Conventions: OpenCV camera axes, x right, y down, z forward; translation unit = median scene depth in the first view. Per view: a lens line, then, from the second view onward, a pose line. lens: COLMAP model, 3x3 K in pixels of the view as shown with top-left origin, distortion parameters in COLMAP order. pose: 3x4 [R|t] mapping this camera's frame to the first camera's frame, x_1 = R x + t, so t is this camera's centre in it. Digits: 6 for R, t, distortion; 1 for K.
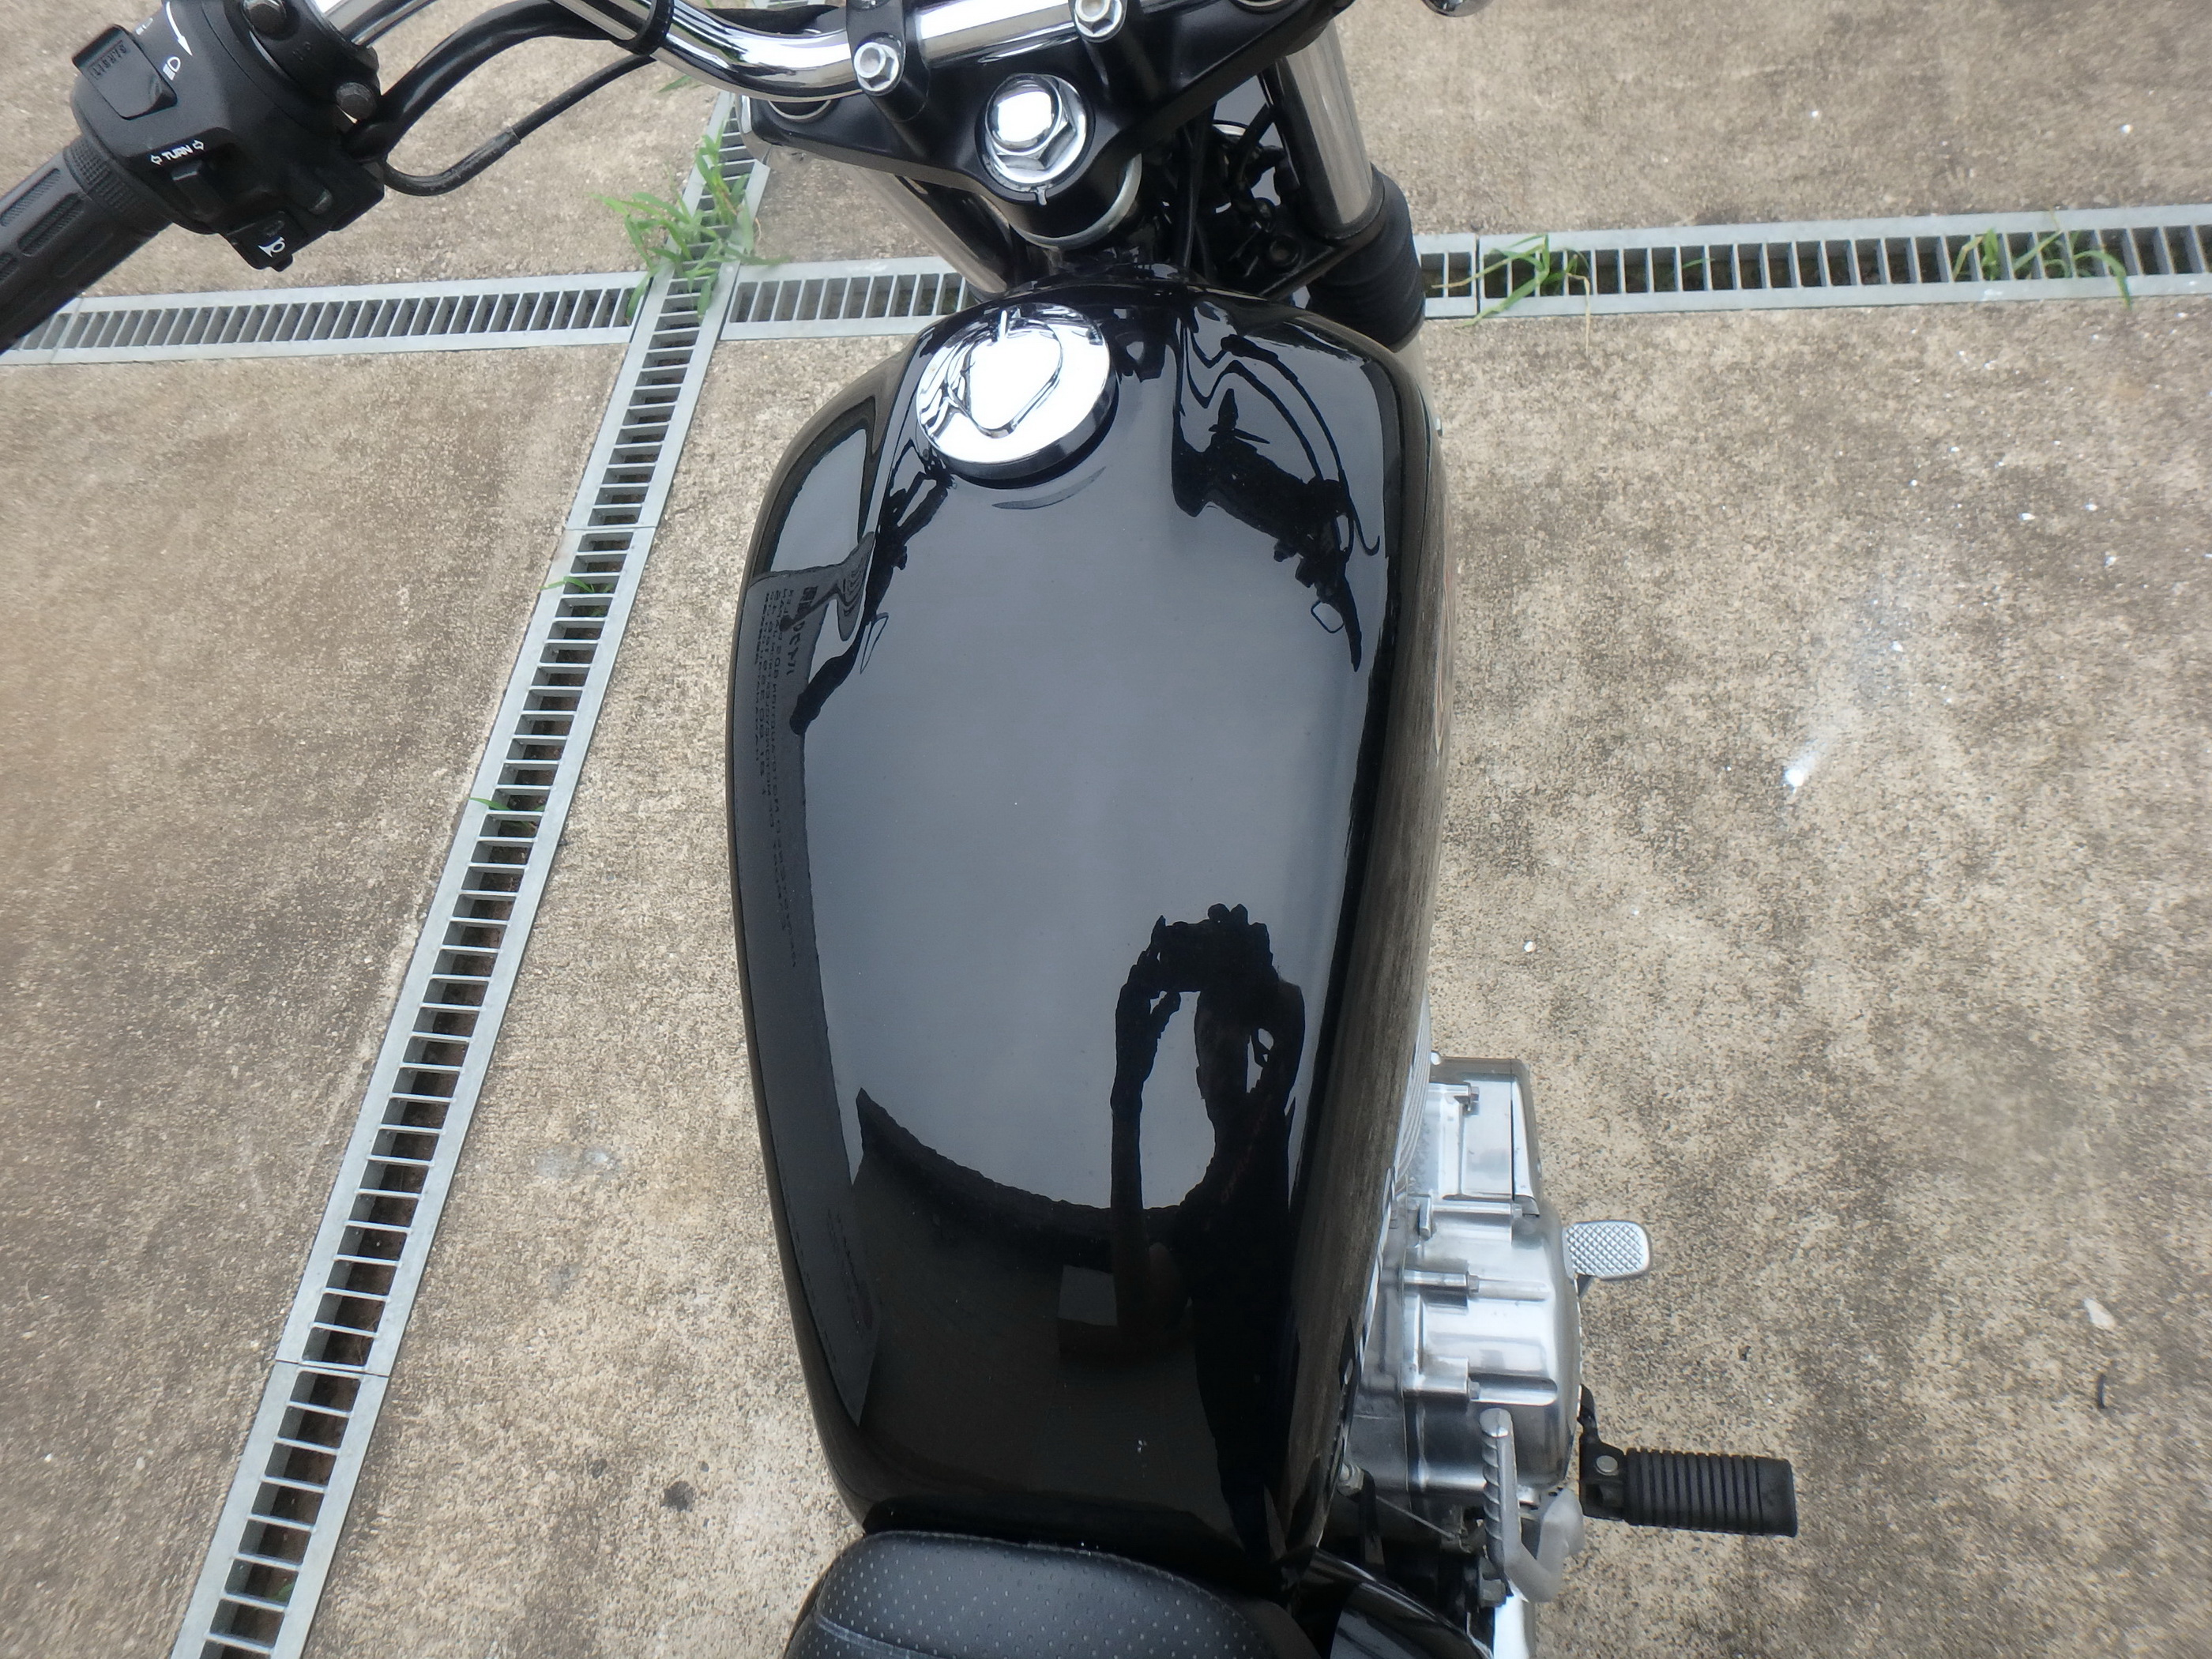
lens RADIAL K [[1378.2, 0, 1114.3], [0, 1378.2, 787.7], [0, 0, 1]] dist [-0.032818, 0.011224]
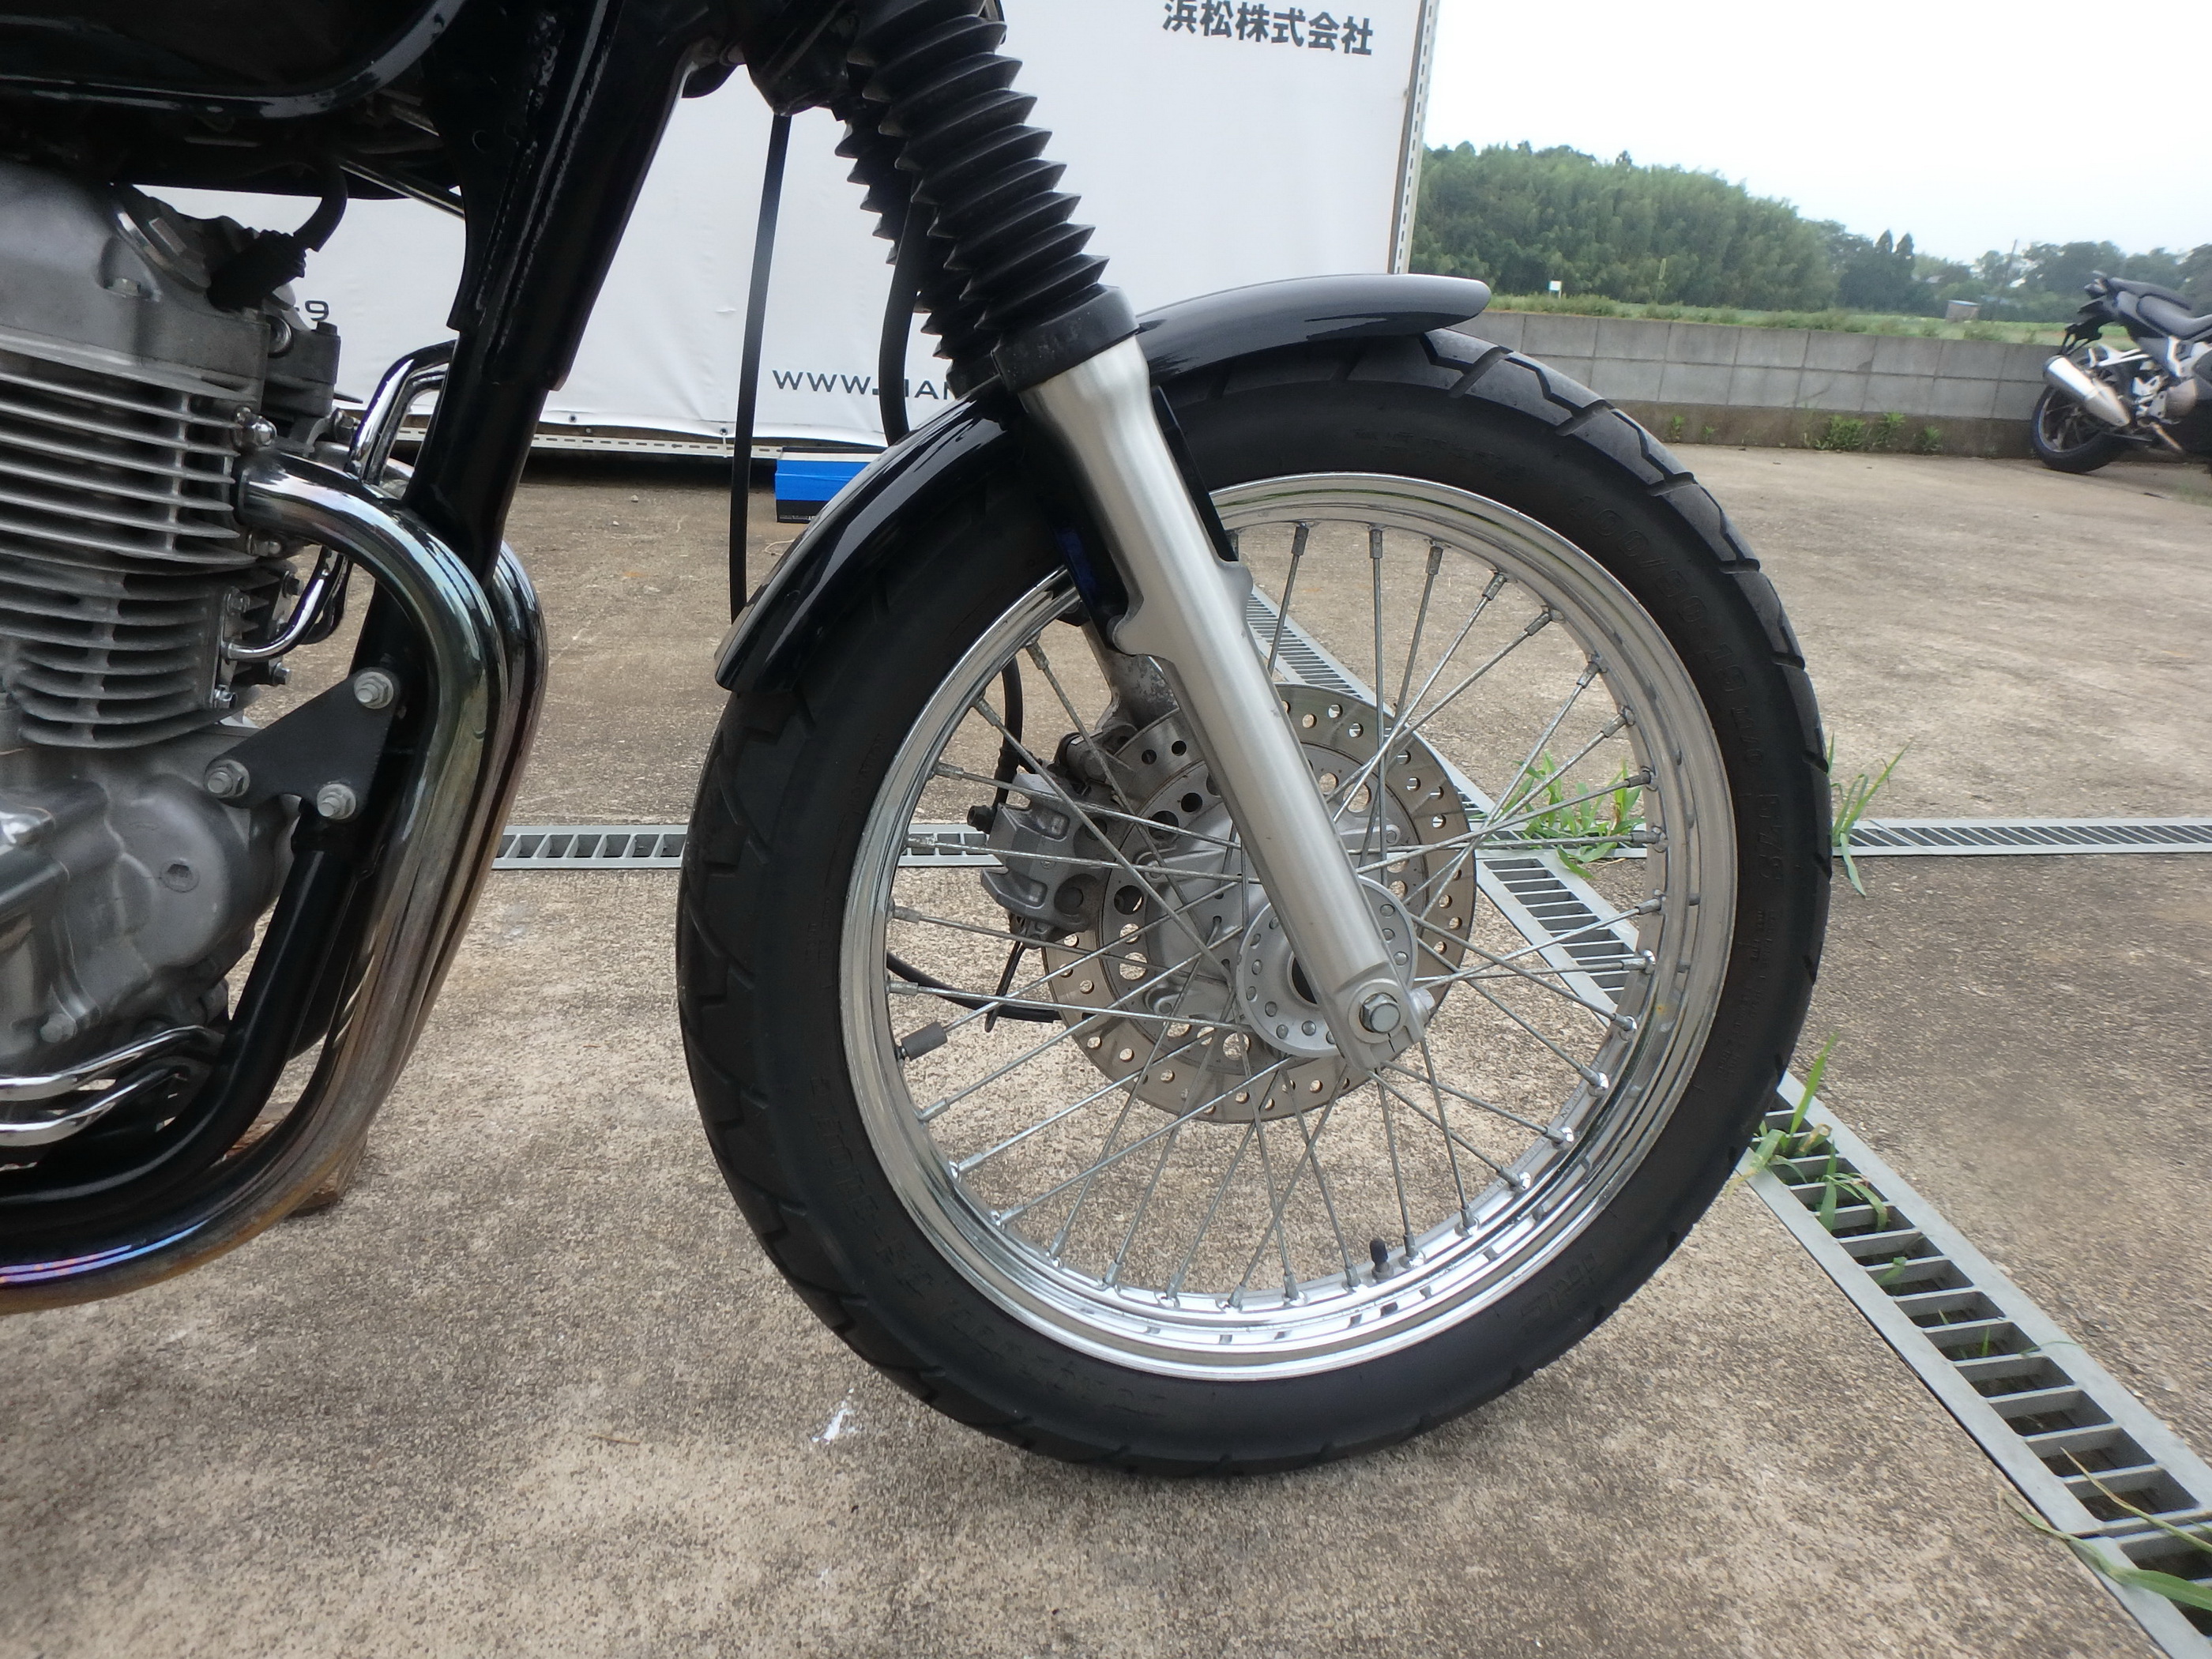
lens RADIAL K [[1378.2, 0, 1114.9], [0, 1378.2, 803.2], [0, 0, 1]] dist [-0.032818, 0.011224]
pose [[0.250943, 0.517140, -0.818287, 0.457871], [-0.906380, 0.422318, -0.011062, -0.142853], [0.339857, 0.744455, 0.574703, 0.413137]]
